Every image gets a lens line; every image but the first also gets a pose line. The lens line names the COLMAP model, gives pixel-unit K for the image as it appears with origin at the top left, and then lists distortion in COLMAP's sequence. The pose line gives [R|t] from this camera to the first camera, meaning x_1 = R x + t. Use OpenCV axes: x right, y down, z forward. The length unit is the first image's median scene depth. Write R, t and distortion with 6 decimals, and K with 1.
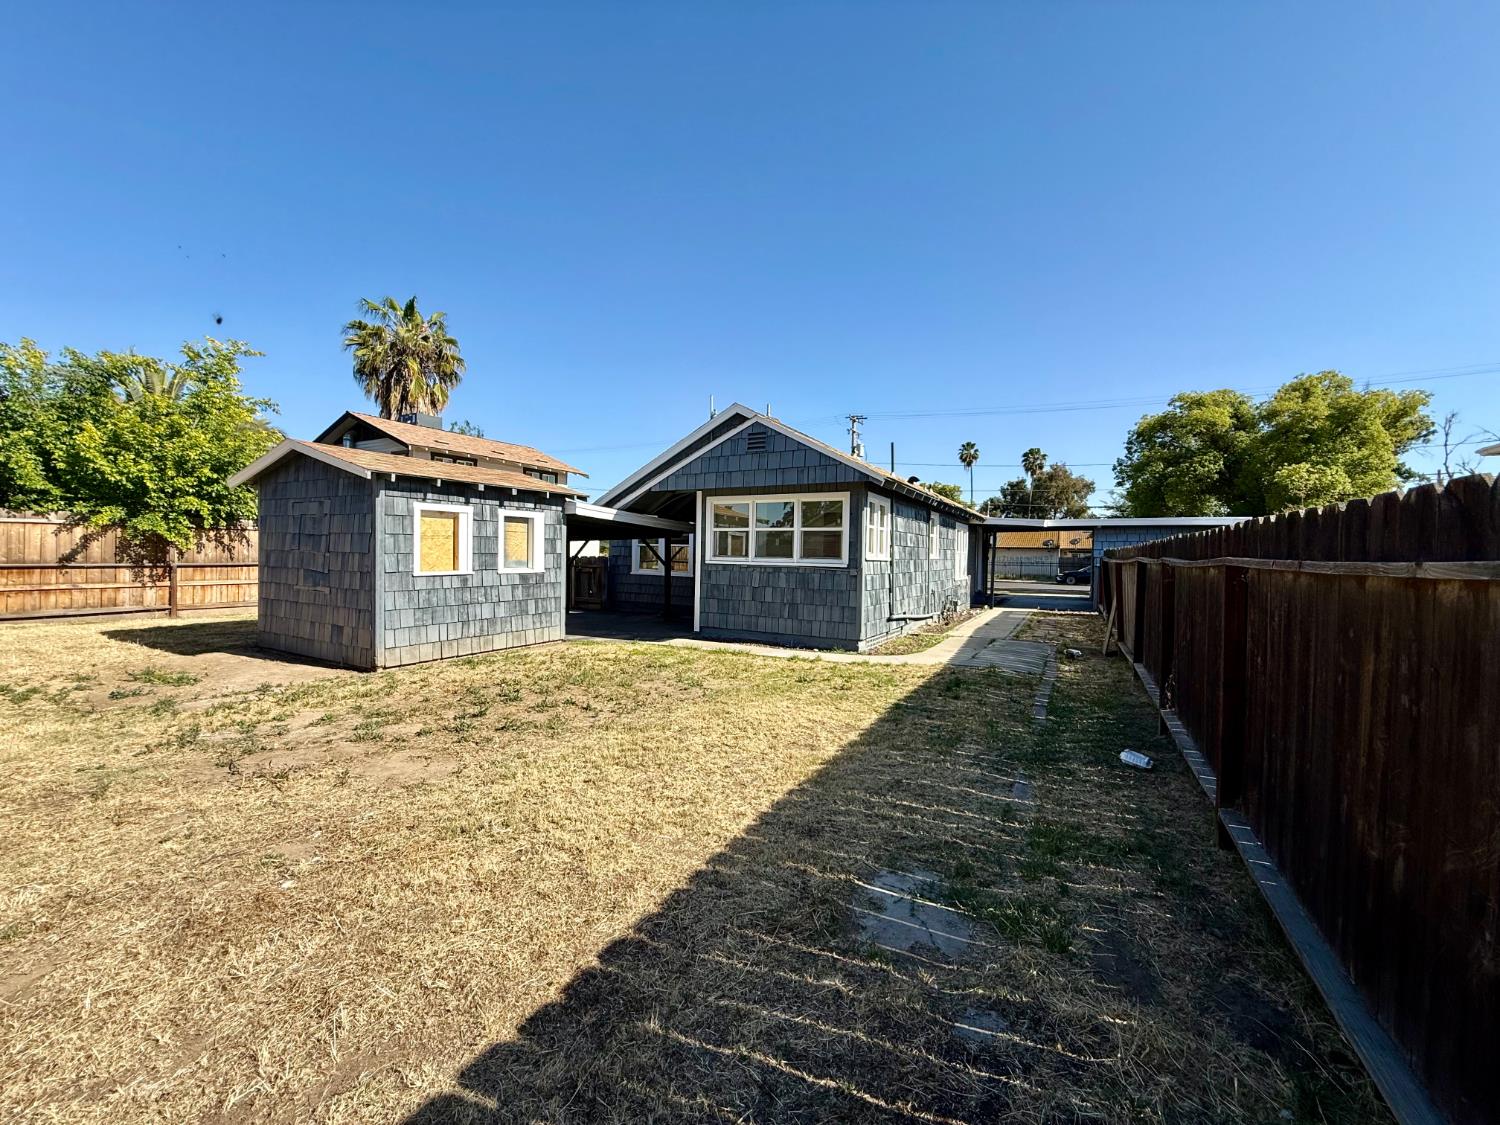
lens RADIAL K [[598.2, 0, 747.3], [0, 598.2, 560.9], [0, 0, 1]] dist [0.002332, 0.000133]
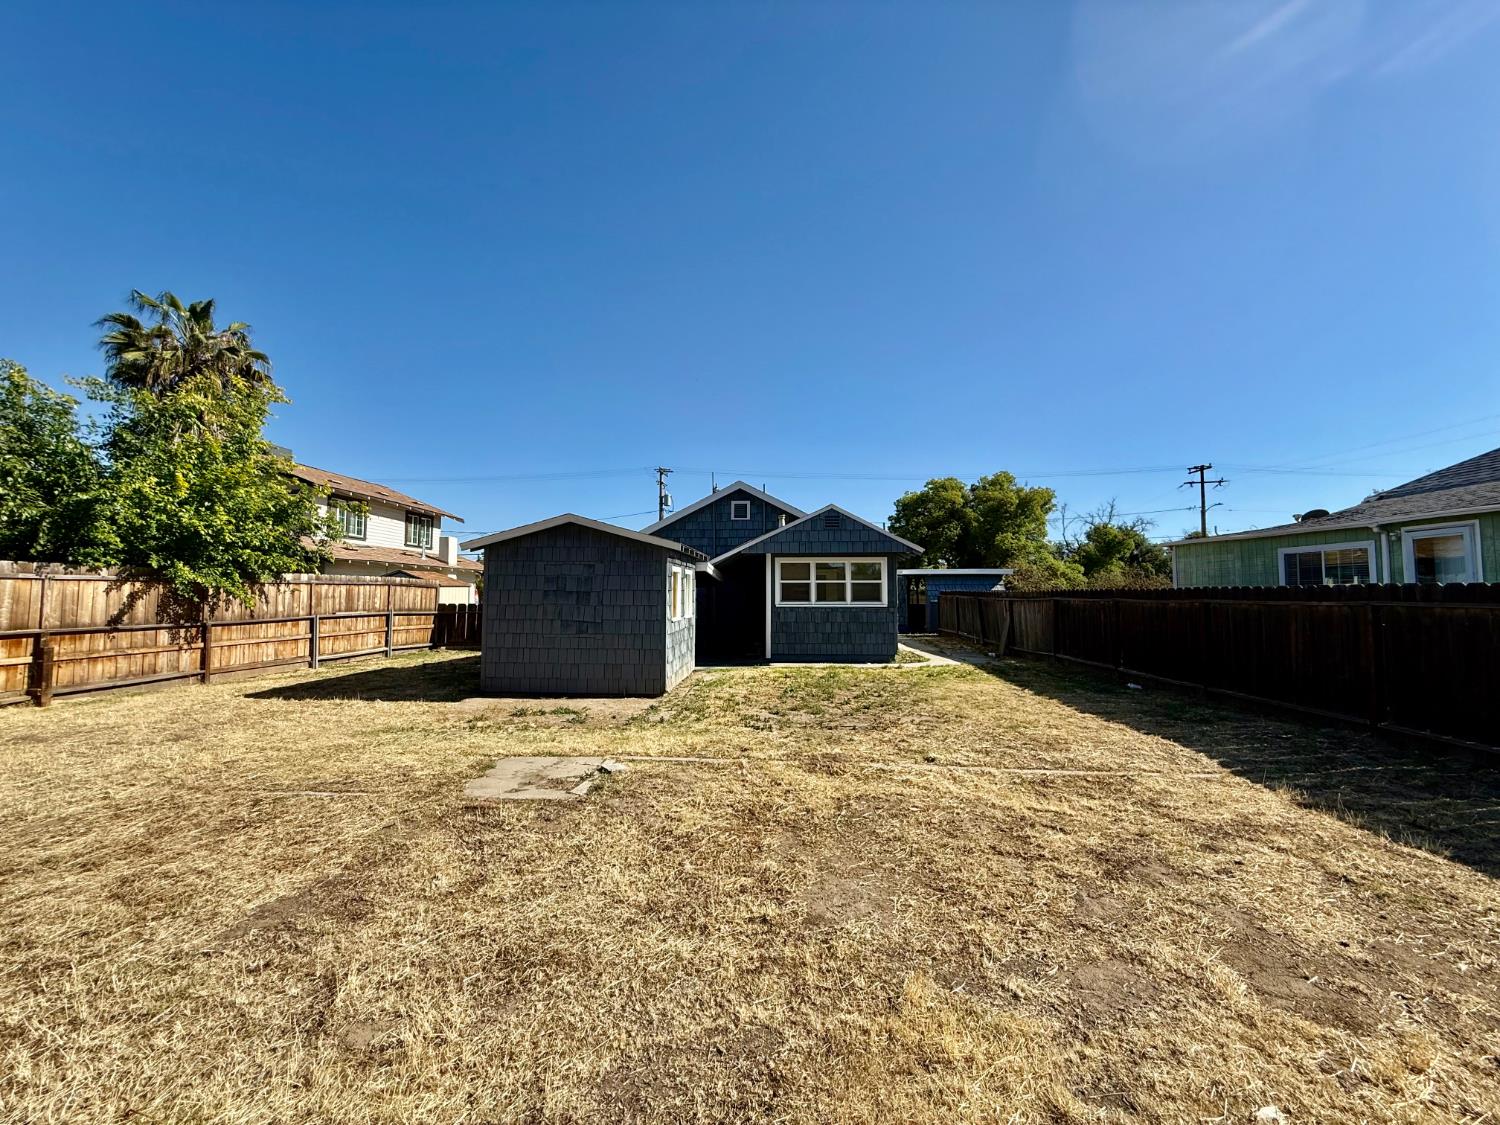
lens RADIAL K [[598.2, 0, 753.7], [0, 598.2, 562.1], [0, 0, 1]] dist [0.002332, 0.000133]
pose [[0.899197, 0.006813, 0.437491, -0.669634], [0.021572, 0.997972, -0.059880, -0.015916], [-0.437011, 0.063281, 0.897227, -0.185628]]
